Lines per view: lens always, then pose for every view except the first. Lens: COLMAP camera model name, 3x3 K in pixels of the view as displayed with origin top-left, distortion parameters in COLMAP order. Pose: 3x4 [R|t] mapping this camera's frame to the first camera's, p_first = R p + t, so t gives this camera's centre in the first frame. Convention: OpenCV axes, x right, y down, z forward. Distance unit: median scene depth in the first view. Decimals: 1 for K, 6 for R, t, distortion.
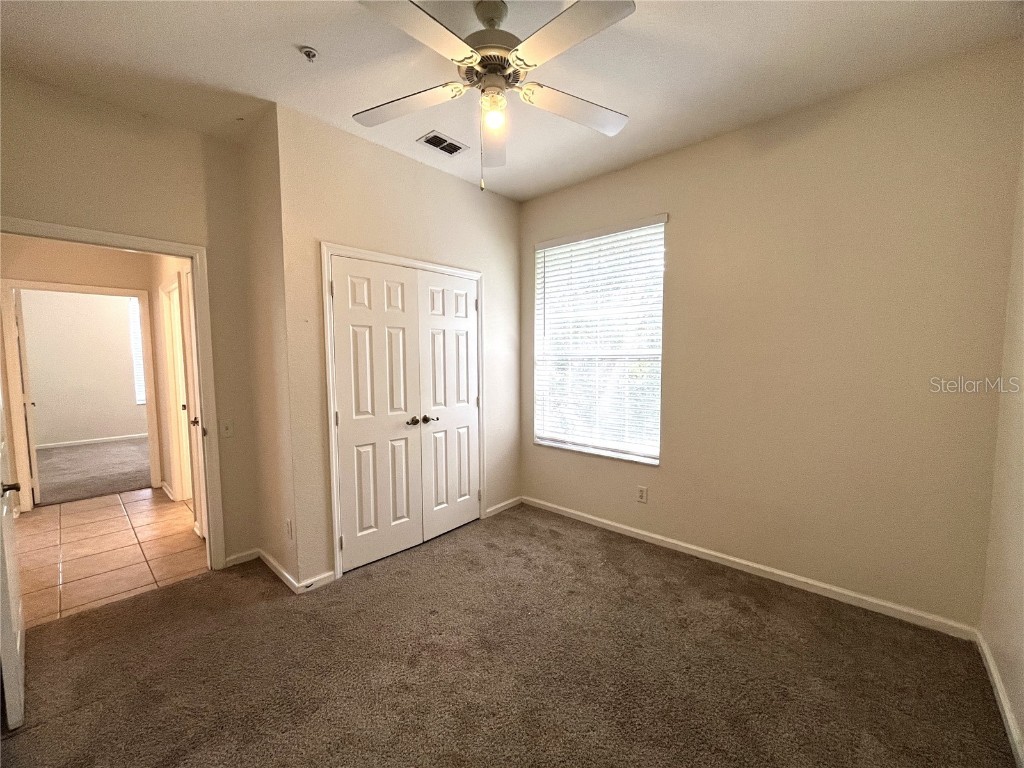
lens RADIAL K [[406.2, 0, 510.9], [0, 406.2, 388.6], [0, 0, 1]] dist [-0.011811, -0.000172]
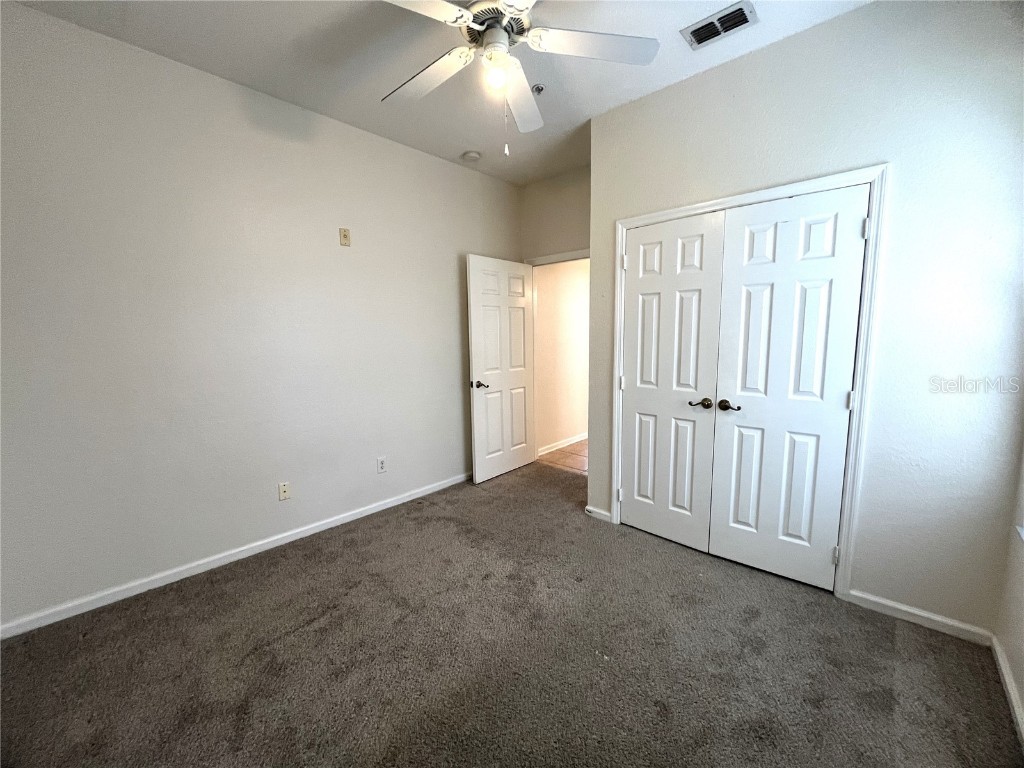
lens RADIAL K [[415.1, 0, 512.0], [0, 415.1, 384.0], [0, 0, 1]] dist [0.000122, -0.000010]
pose [[-0.002723, 0.139688, -0.990192, 0.582225], [-0.057763, 0.988520, 0.139611, -0.053194], [0.998327, 0.057577, 0.005377, 0.597523]]
